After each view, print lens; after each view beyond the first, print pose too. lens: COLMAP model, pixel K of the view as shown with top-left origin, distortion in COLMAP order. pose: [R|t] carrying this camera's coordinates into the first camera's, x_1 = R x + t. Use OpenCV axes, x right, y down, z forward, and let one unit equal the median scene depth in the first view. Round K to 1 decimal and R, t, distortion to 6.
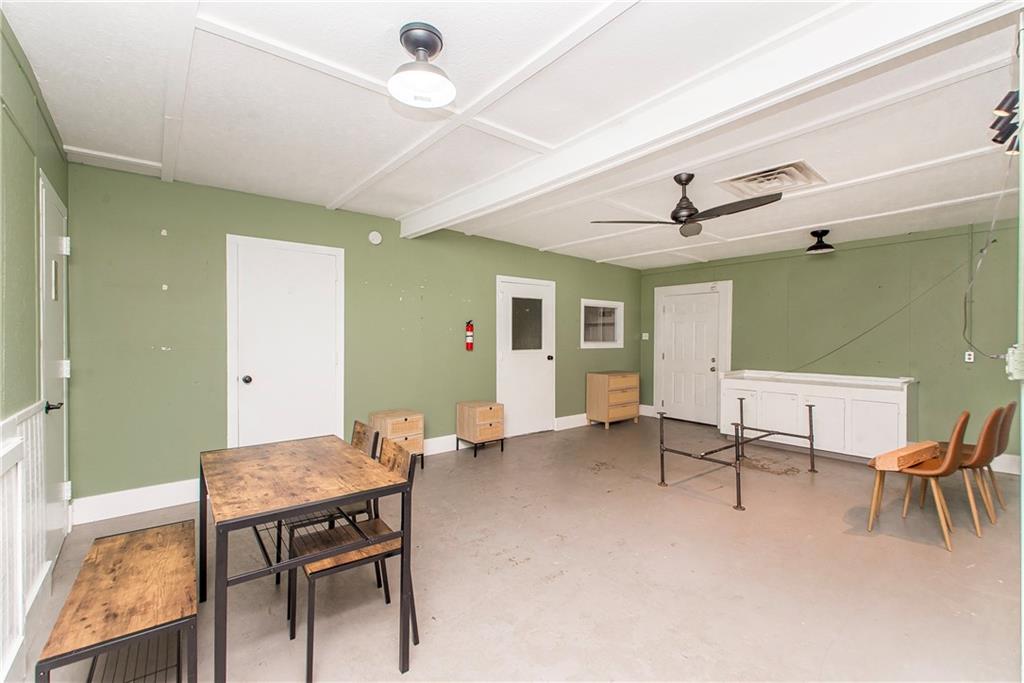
lens RADIAL K [[448.0, 0, 514.0], [0, 448.0, 338.9], [0, 0, 1]] dist [0.011884, -0.002995]
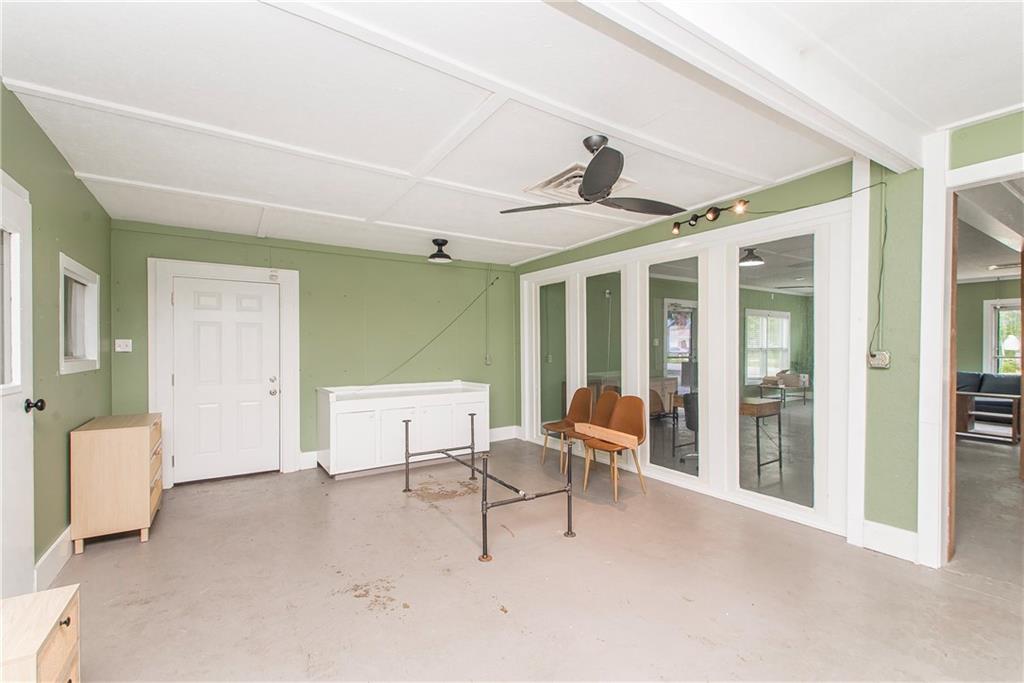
lens RADIAL K [[448.0, 0, 503.9], [0, 448.0, 348.9], [0, 0, 1]] dist [0.011884, -0.002995]
pose [[0.101706, -0.004877, 0.994803, -0.297983], [0.008512, 0.999956, 0.004032, -0.000719], [-0.994778, 0.008057, 0.101743, 0.758844]]
